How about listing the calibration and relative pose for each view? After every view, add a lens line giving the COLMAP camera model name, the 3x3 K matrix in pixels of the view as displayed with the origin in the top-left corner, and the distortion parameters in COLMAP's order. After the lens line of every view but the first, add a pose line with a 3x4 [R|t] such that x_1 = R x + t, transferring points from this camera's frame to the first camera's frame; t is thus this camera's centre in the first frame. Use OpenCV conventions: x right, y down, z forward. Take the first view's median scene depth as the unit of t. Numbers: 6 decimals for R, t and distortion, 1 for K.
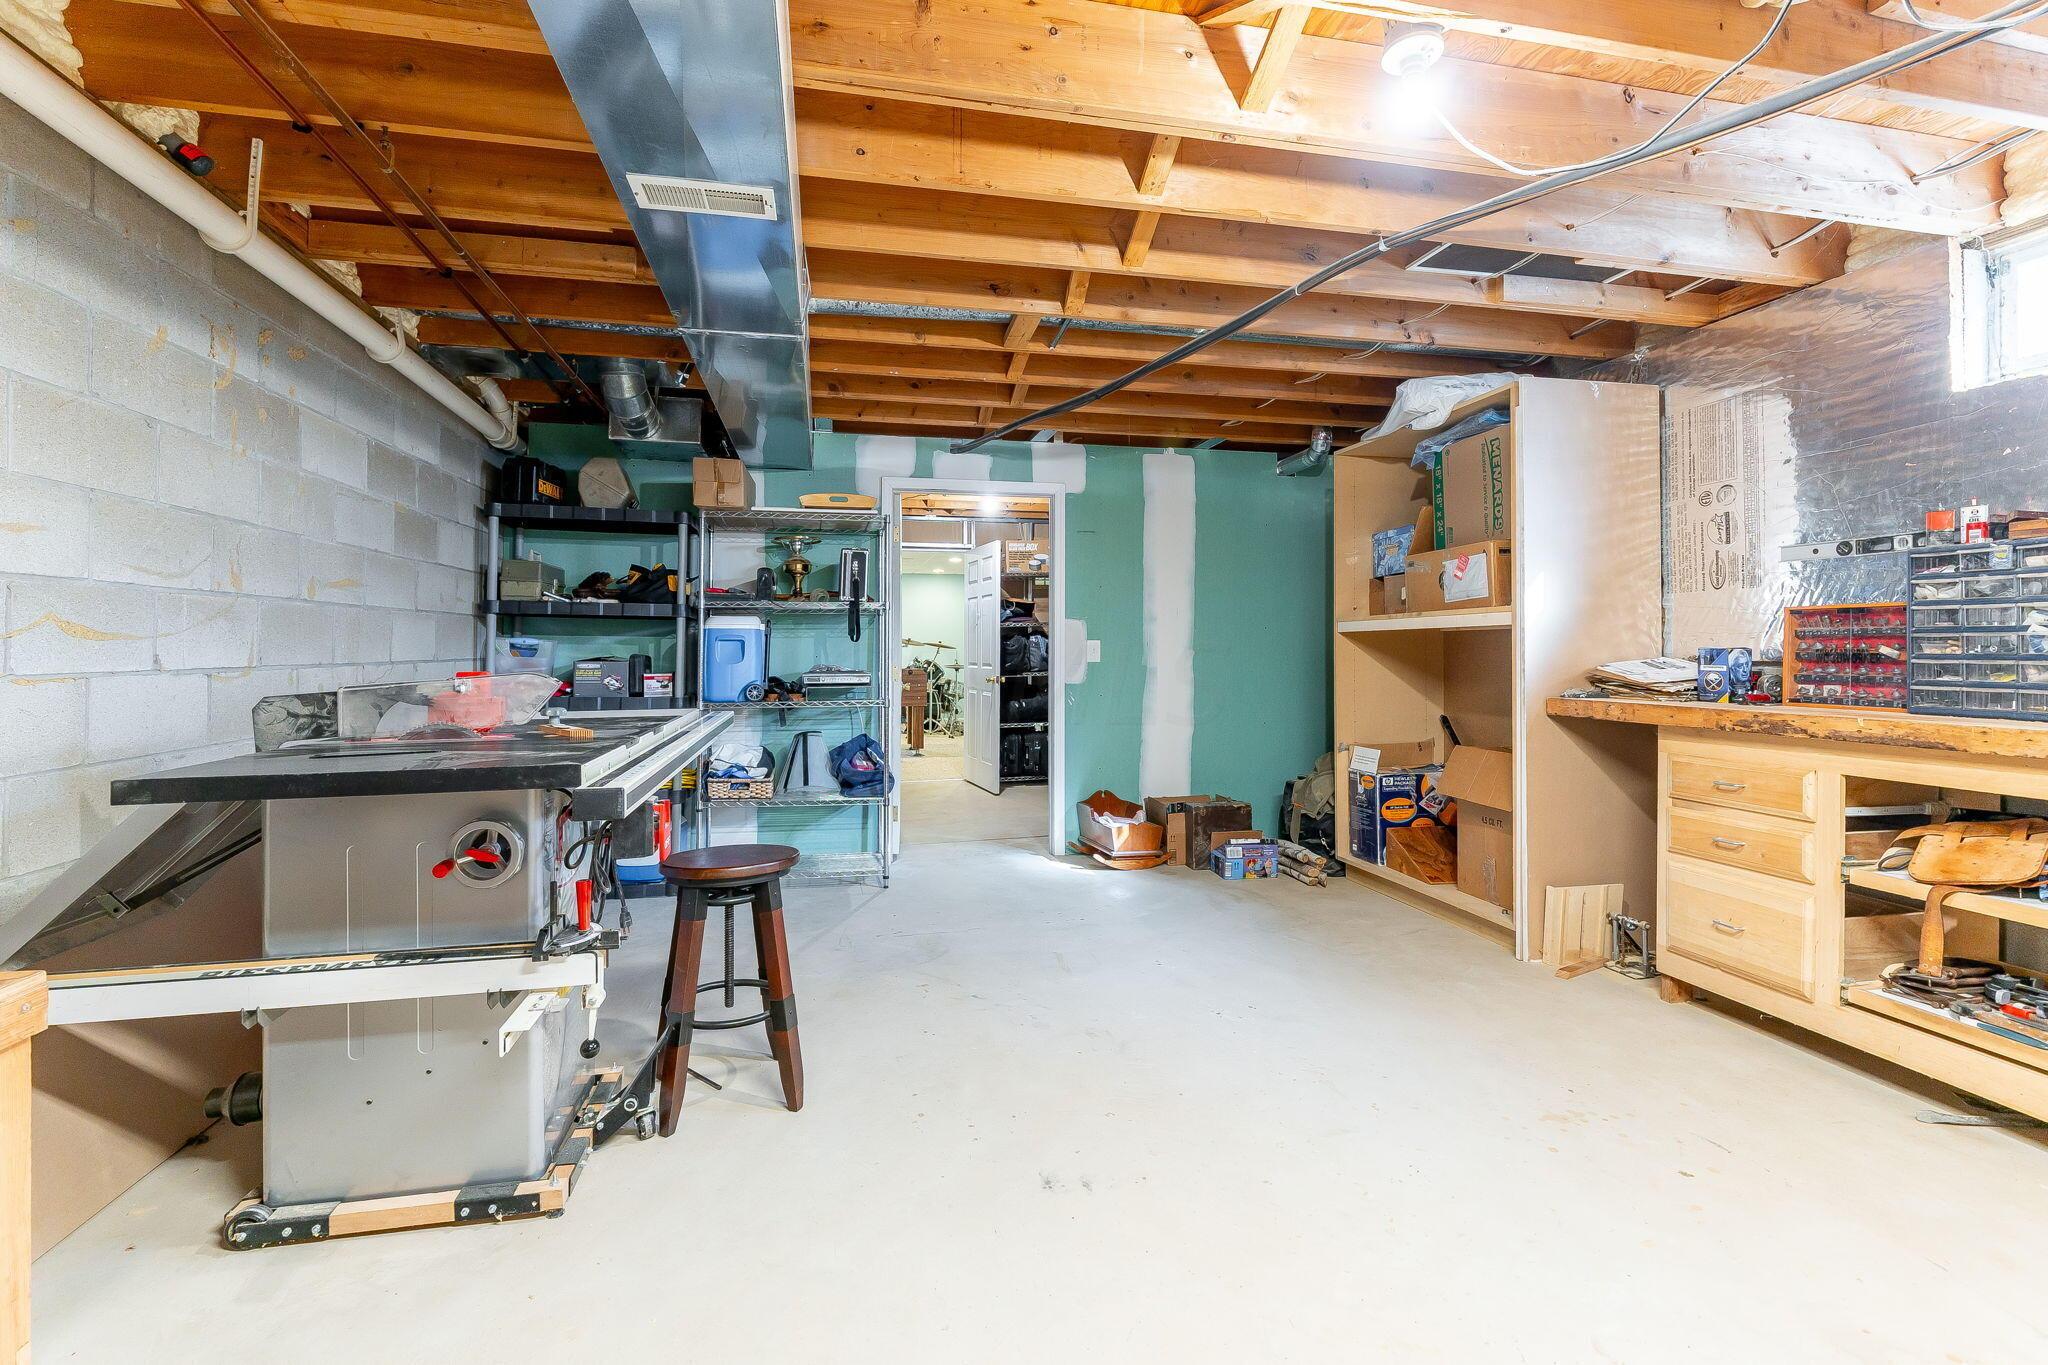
lens RADIAL K [[884.5, 0, 1013.2], [0, 884.5, 662.6], [0, 0, 1]] dist [-0.004866, 0.000290]
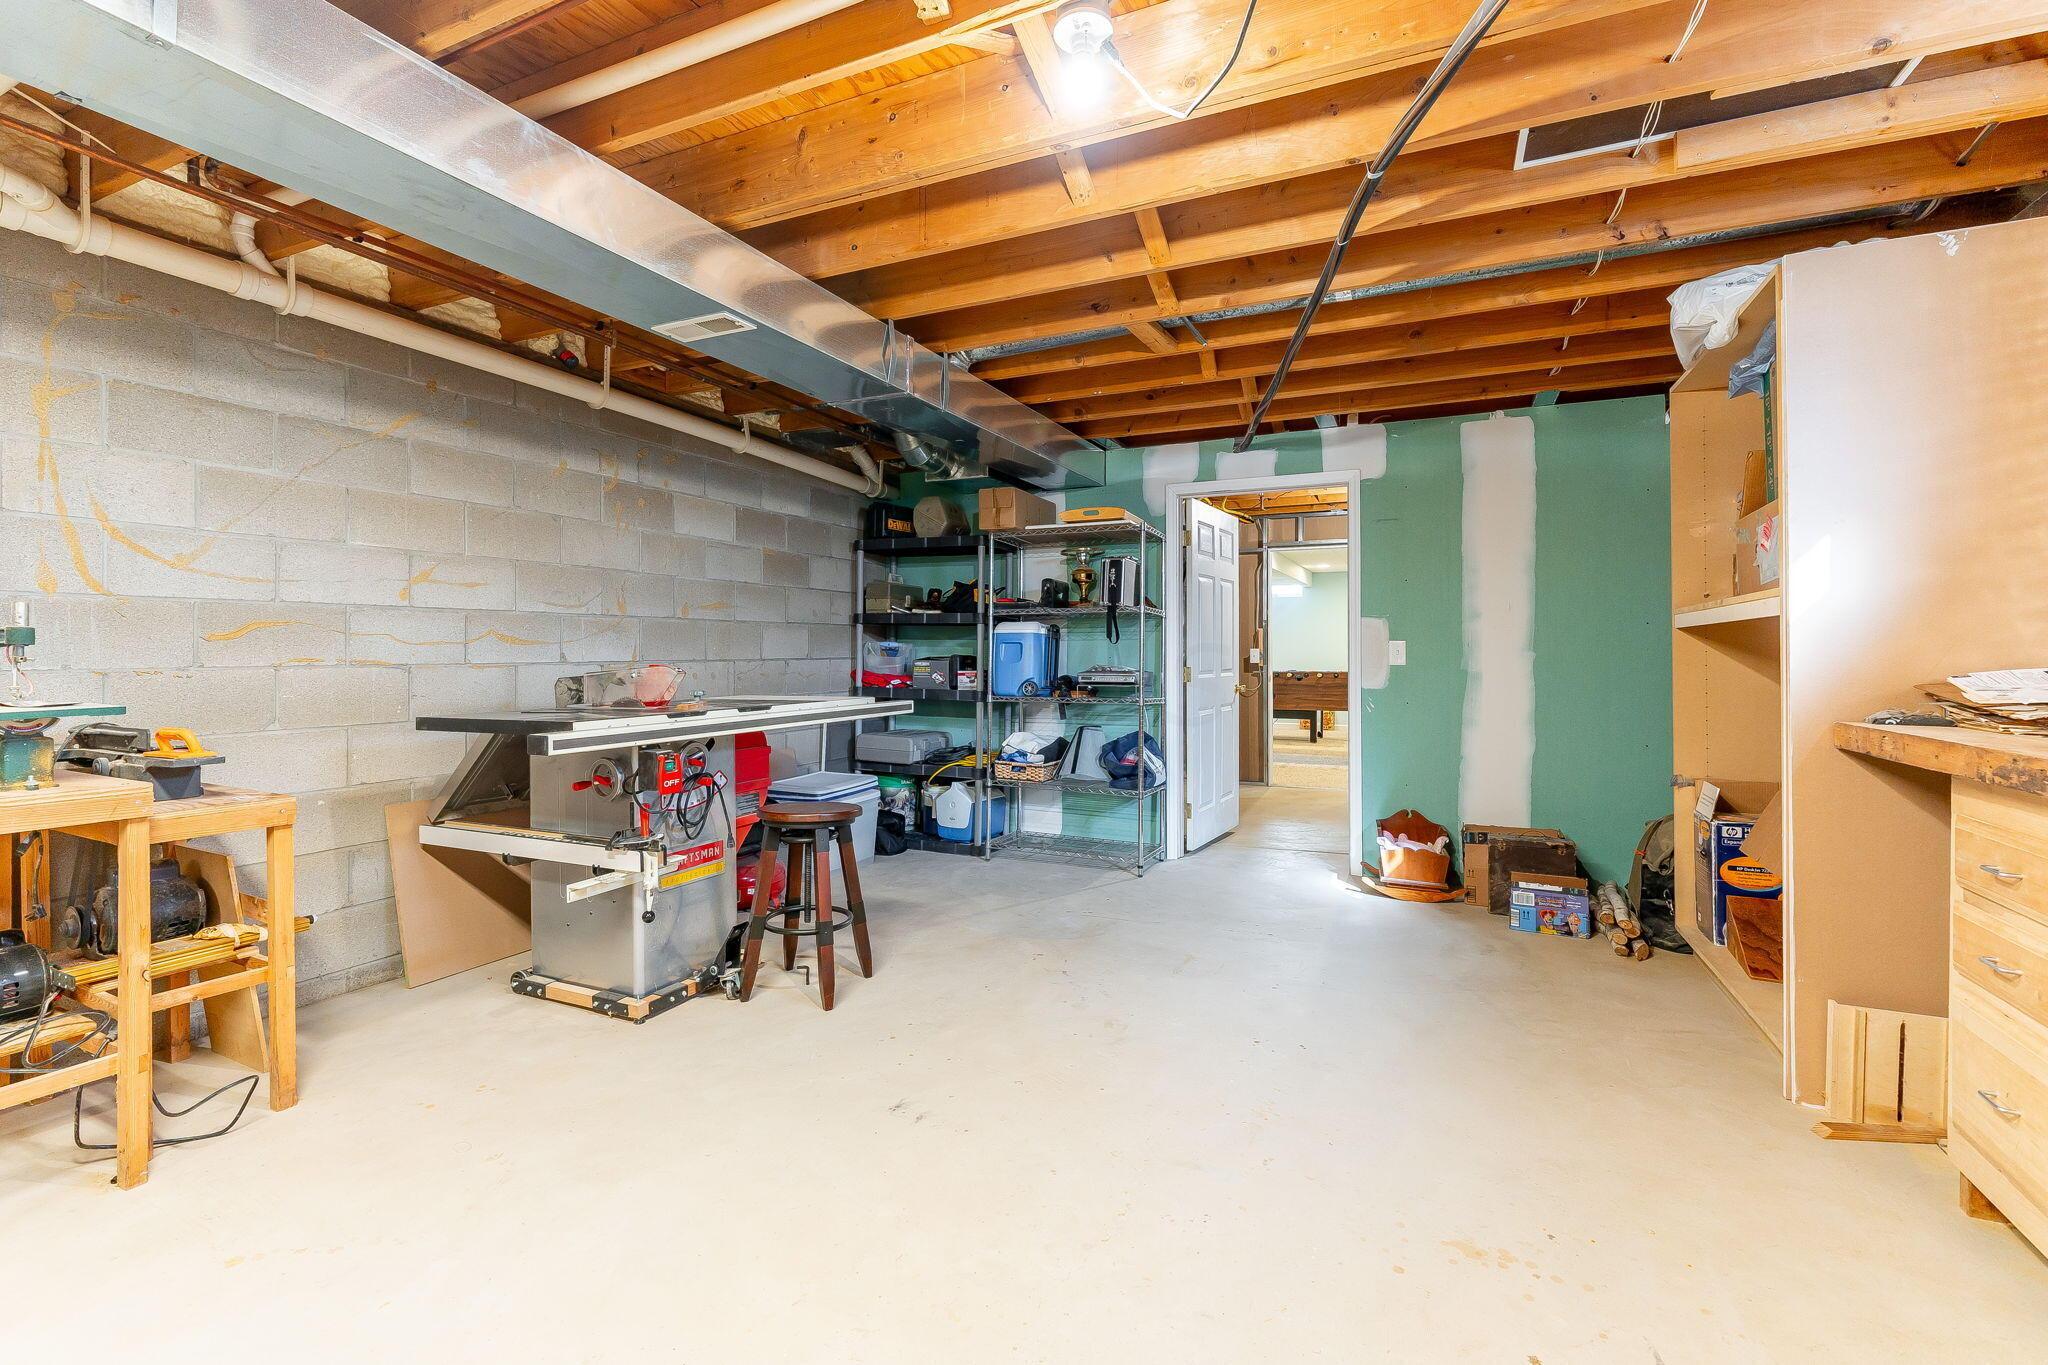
lens RADIAL K [[884.5, 0, 1022.8], [0, 884.5, 670.1], [0, 0, 1]] dist [-0.004866, 0.000290]
pose [[0.808321, 0.013271, -0.588593, 0.408066], [-0.009775, 0.999911, 0.009121, -0.000129], [0.588661, -0.001619, 0.808378, 0.074014]]
